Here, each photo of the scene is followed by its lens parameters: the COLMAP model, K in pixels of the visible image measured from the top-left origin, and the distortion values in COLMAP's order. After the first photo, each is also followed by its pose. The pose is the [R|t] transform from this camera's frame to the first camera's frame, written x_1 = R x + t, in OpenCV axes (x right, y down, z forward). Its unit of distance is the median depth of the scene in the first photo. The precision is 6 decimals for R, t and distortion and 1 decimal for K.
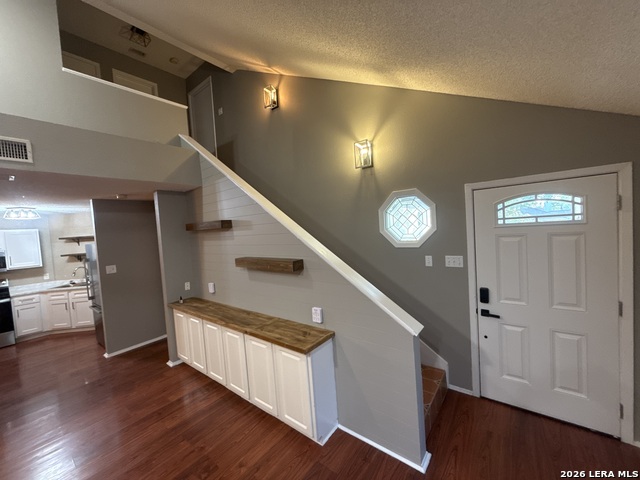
lens RADIAL K [[255.8, 0, 320.0], [0, 255.8, 241.6], [0, 0, 1]] dist [0.000820, 0.000486]
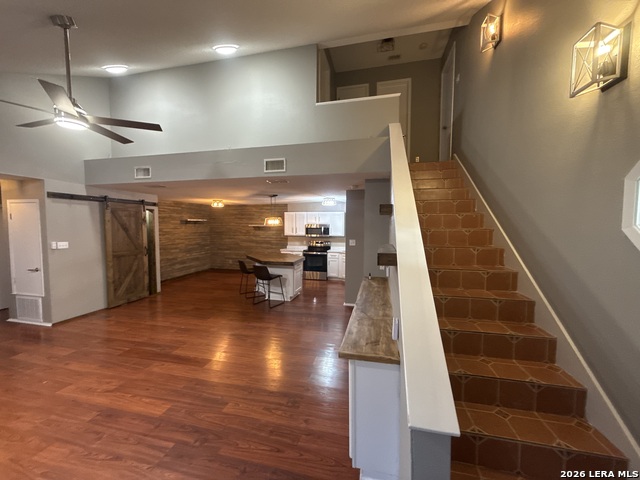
lens RADIAL K [[255.8, 0, 320.4], [0, 255.8, 242.2], [0, 0, 1]] dist [0.000820, 0.000486]
pose [[0.425056, 0.125103, -0.896480, 0.415140], [-0.078303, 0.991772, 0.101275, -0.021032], [0.901774, 0.027150, 0.431355, 0.356399]]
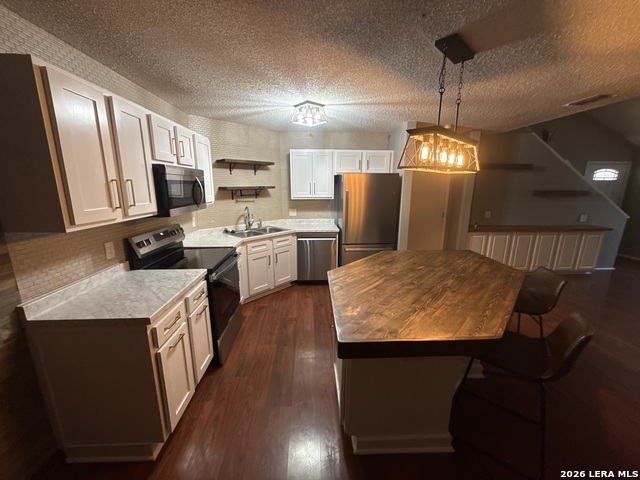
lens RADIAL K [[255.8, 0, 319.2], [0, 255.8, 238.0], [0, 0, 1]] dist [0.000820, 0.000486]
pose [[0.759264, -0.067186, 0.647306, -2.256758], [-0.013859, 0.992762, 0.119298, 0.176390], [-0.650635, -0.099549, 0.752837, 0.637965]]
